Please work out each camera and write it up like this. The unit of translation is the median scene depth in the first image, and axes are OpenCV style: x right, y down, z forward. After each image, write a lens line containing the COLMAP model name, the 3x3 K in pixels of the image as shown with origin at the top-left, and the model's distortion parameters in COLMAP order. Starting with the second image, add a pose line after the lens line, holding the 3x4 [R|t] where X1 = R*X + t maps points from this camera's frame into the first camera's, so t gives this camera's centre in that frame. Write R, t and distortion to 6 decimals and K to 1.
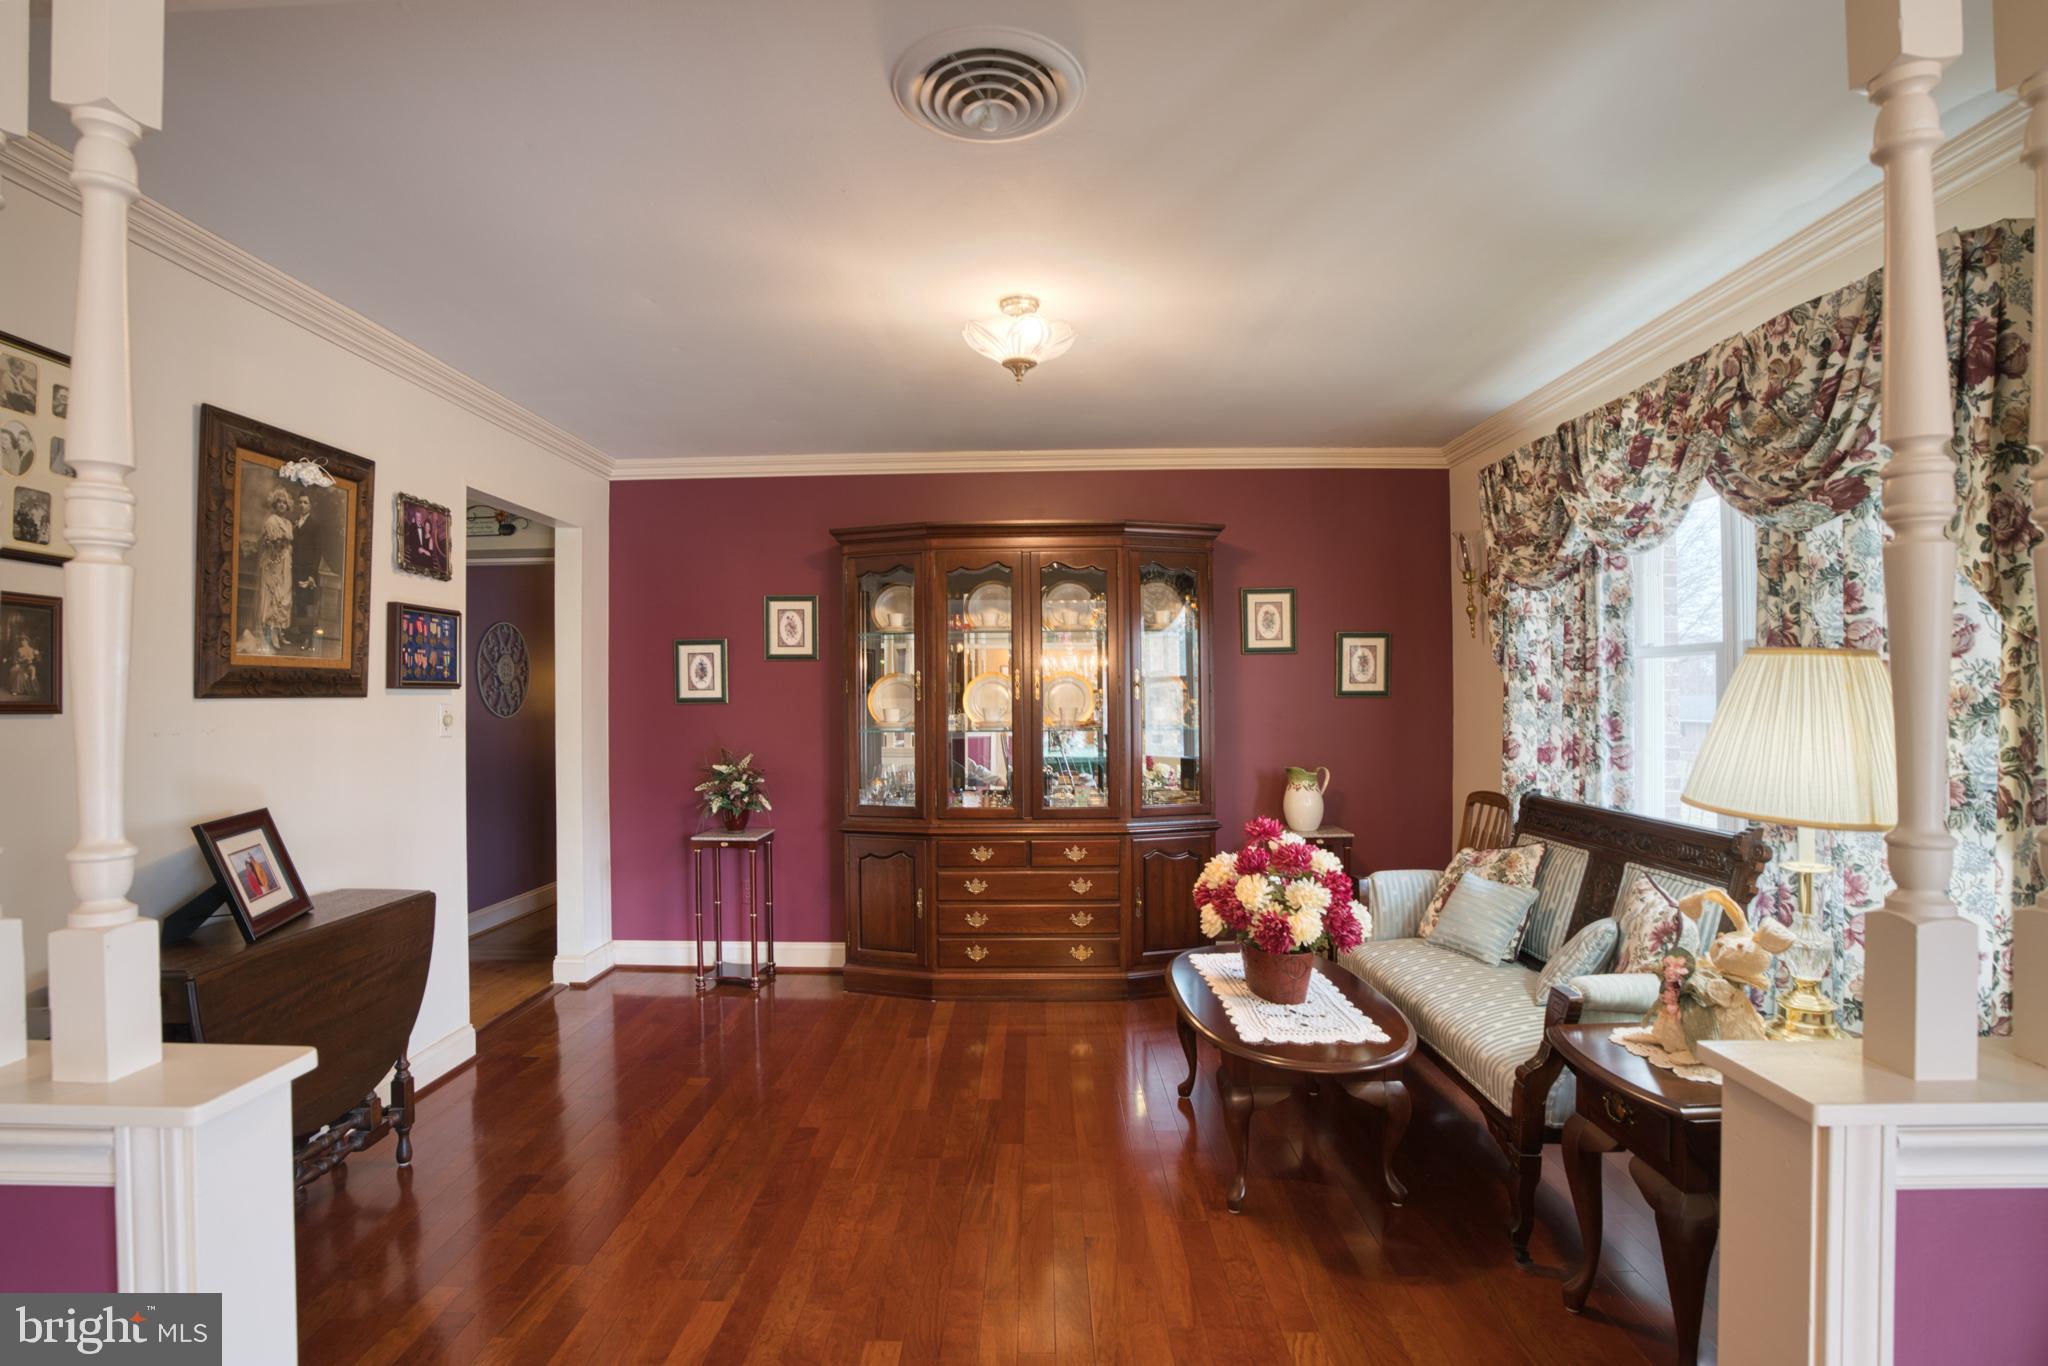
lens RADIAL K [[950.8, 0, 1021.7], [0, 950.8, 692.5], [0, 0, 1]] dist [-0.070402, 0.019065]
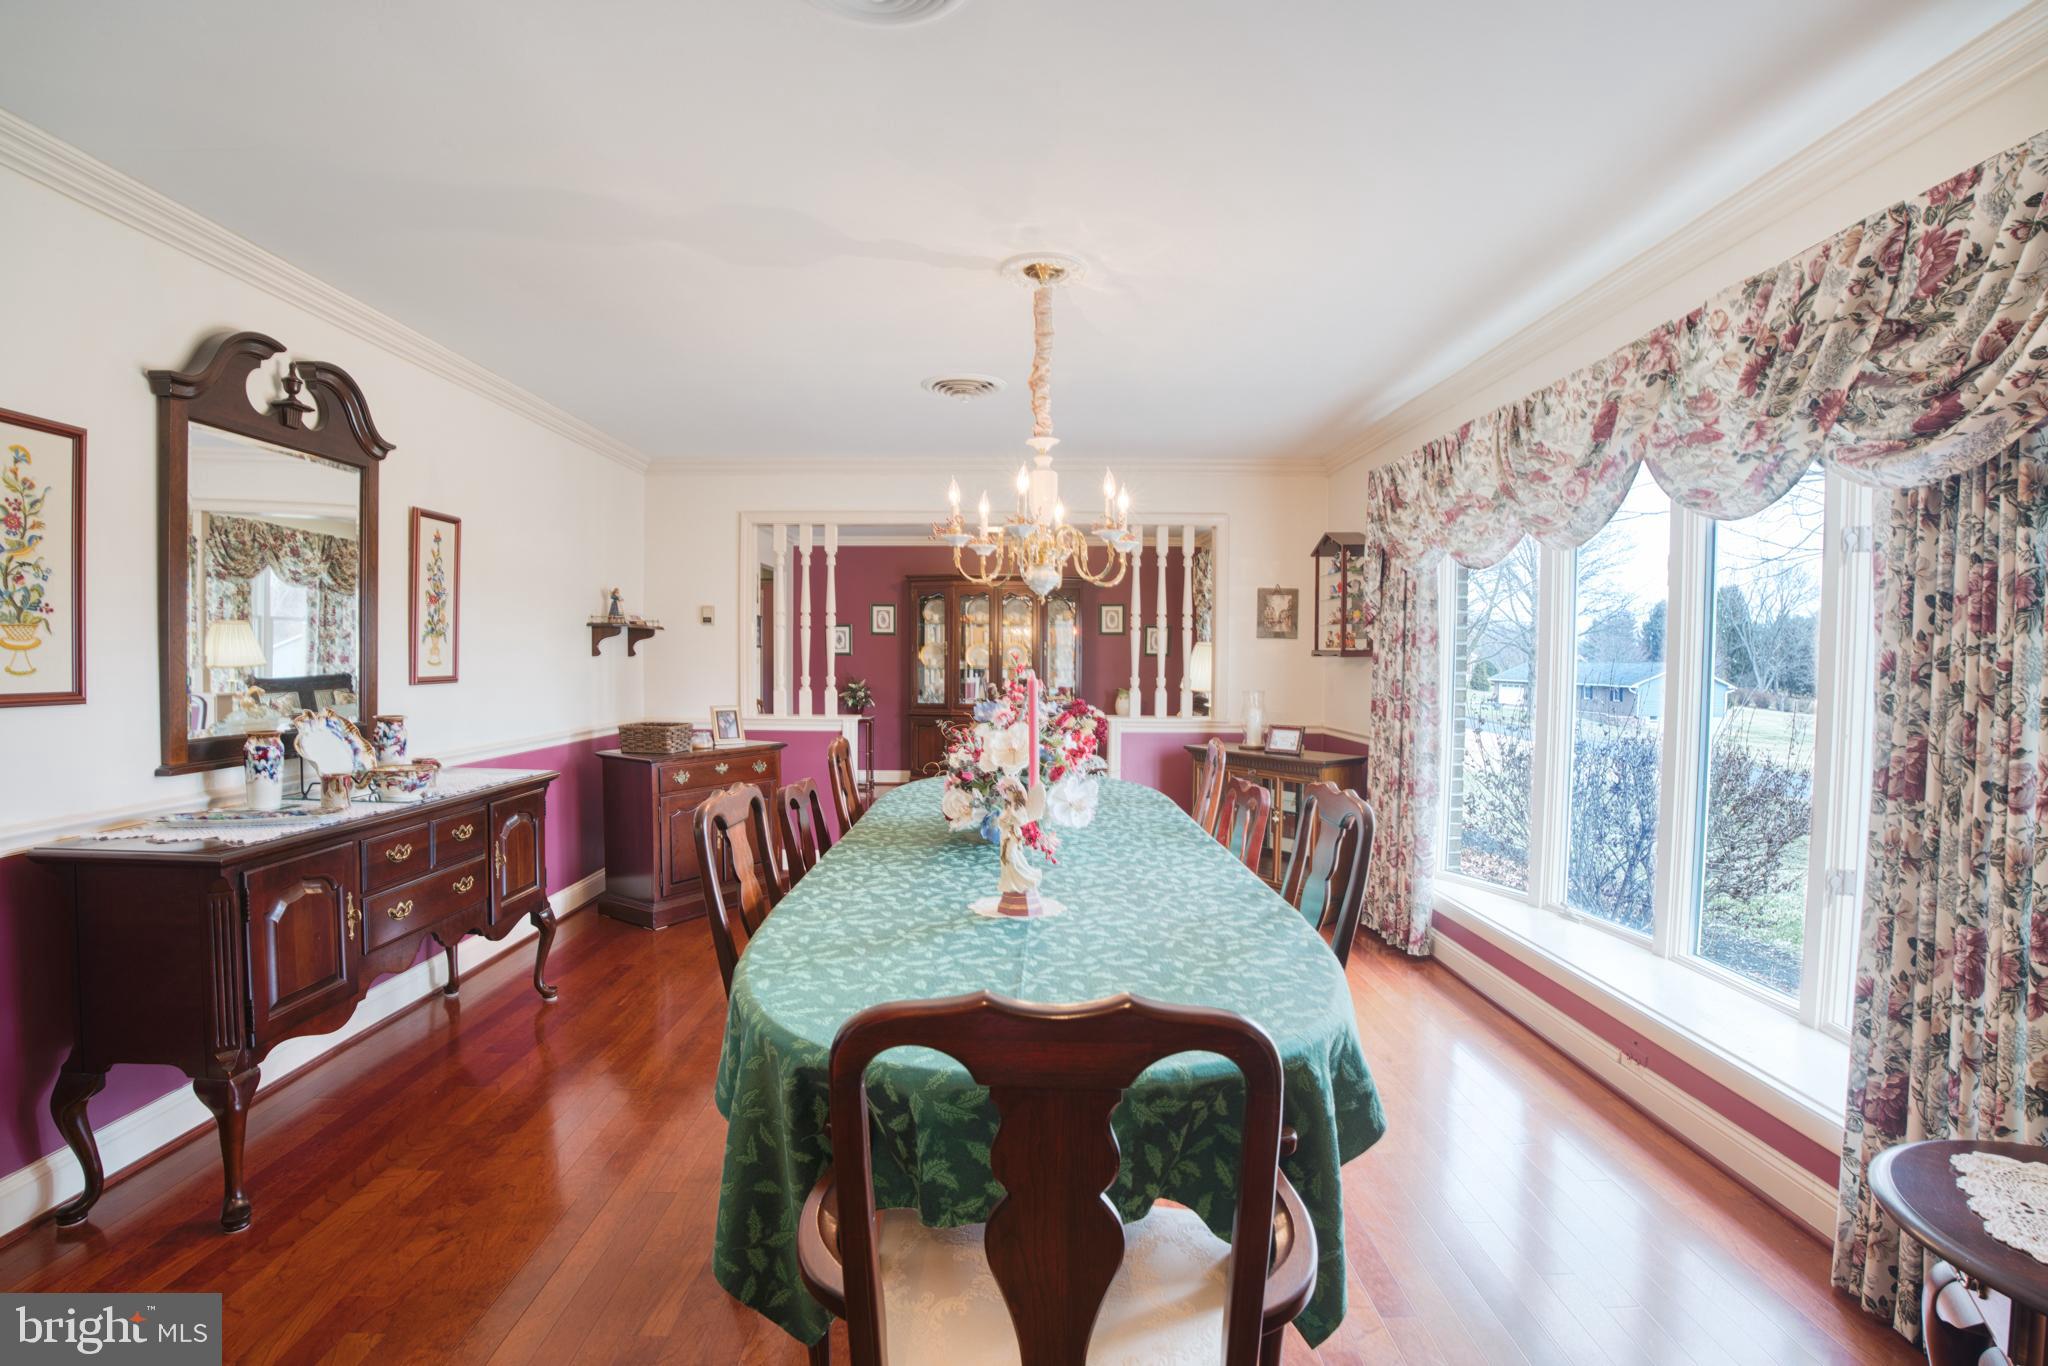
lens RADIAL K [[950.8, 0, 1031.8], [0, 950.8, 696.3], [0, 0, 1]] dist [-0.070402, 0.019065]
pose [[0.999395, 0.012631, 0.032395, 0.019127], [-0.014213, 0.998693, 0.049091, -0.006910], [-0.031733, -0.049521, 0.998269, -1.200995]]
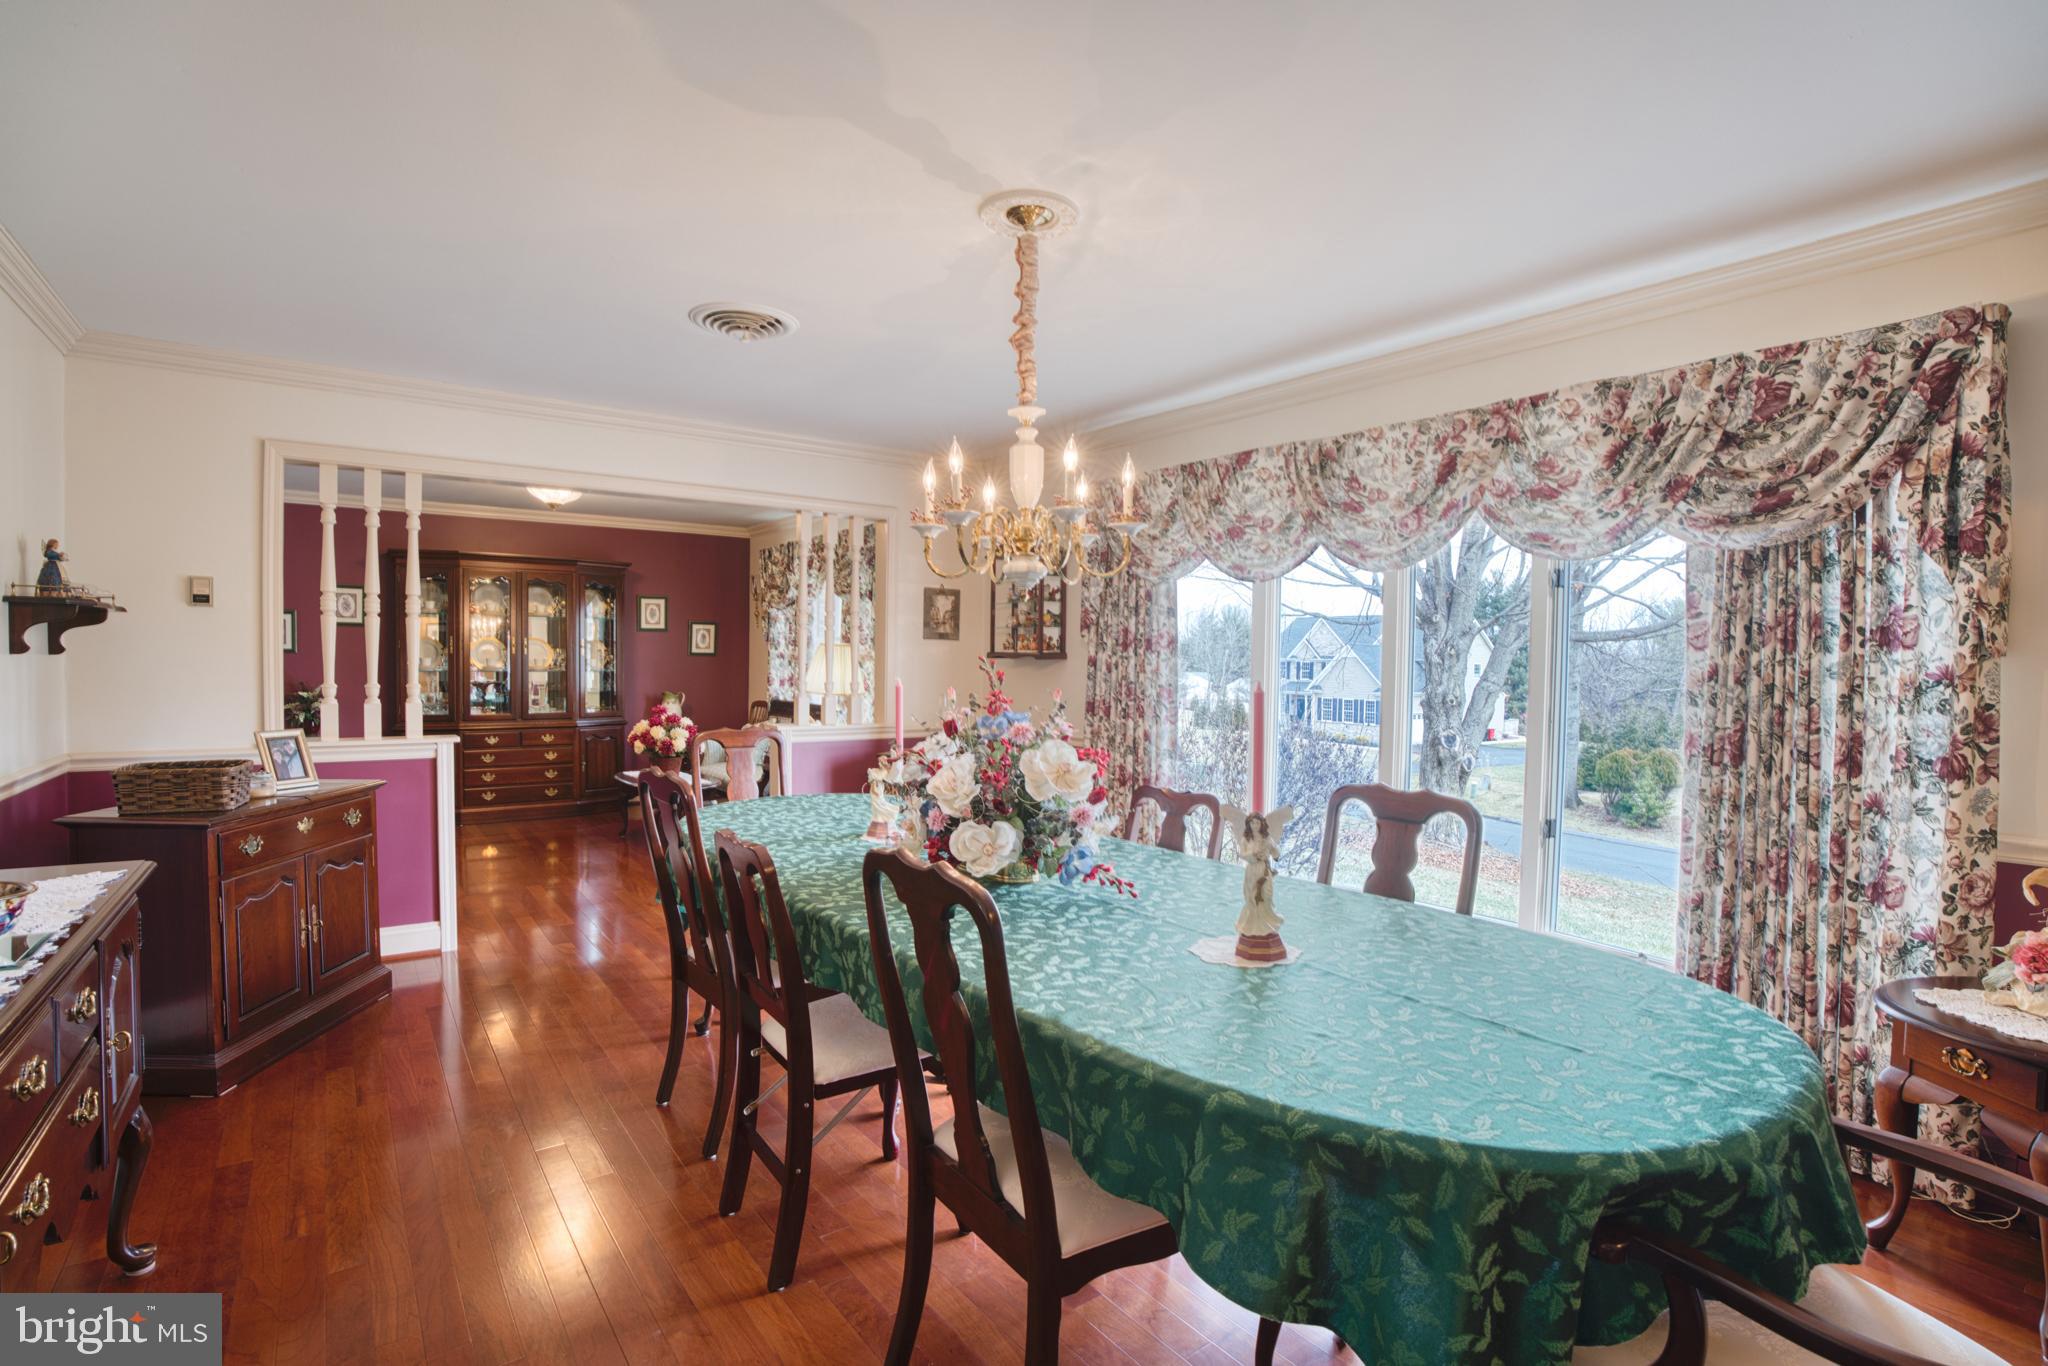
lens RADIAL K [[950.8, 0, 1026.5], [0, 950.8, 695.3], [0, 0, 1]] dist [-0.070402, 0.019065]
pose [[0.781718, -0.005154, 0.623611, -0.338868], [-0.023515, 0.999011, 0.037734, -0.003019], [-0.623188, -0.044162, 0.780824, -0.966530]]
